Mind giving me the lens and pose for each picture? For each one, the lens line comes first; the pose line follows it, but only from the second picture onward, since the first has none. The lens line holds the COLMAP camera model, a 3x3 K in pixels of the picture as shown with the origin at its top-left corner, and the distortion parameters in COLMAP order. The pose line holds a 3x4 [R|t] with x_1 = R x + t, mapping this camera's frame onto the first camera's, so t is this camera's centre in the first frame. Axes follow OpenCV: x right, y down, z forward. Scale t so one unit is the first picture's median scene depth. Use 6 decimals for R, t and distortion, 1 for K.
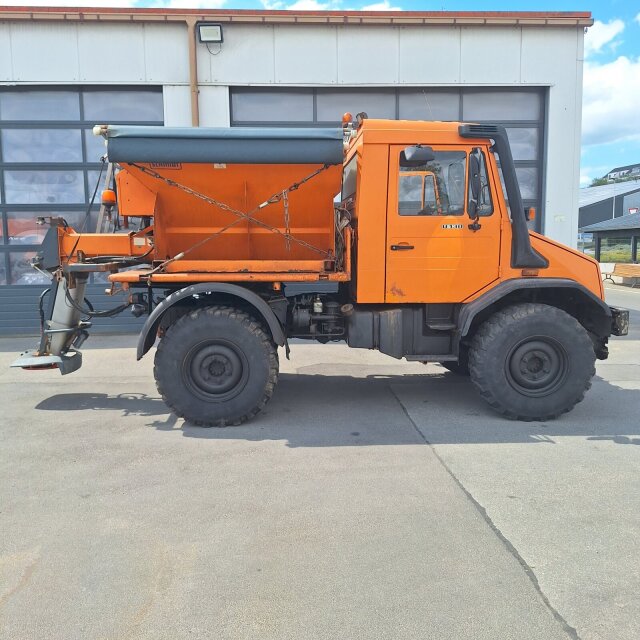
lens RADIAL K [[647.3, 0, 320.9], [0, 647.3, 316.2], [0, 0, 1]] dist [0.020873, 0.000000]
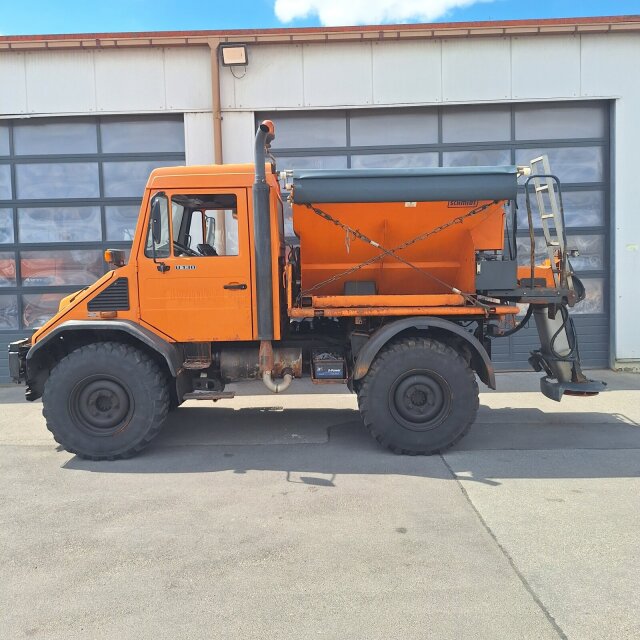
lens RADIAL K [[647.3, 0, 321.2], [0, 647.3, 322.6], [0, 0, 1]] dist [0.020873, 0.000000]
pose [[0.998250, -0.010192, -0.058247, 0.002937], [0.007433, 0.998849, -0.047385, -0.012348], [0.058663, 0.046869, 0.997177, 0.107410]]
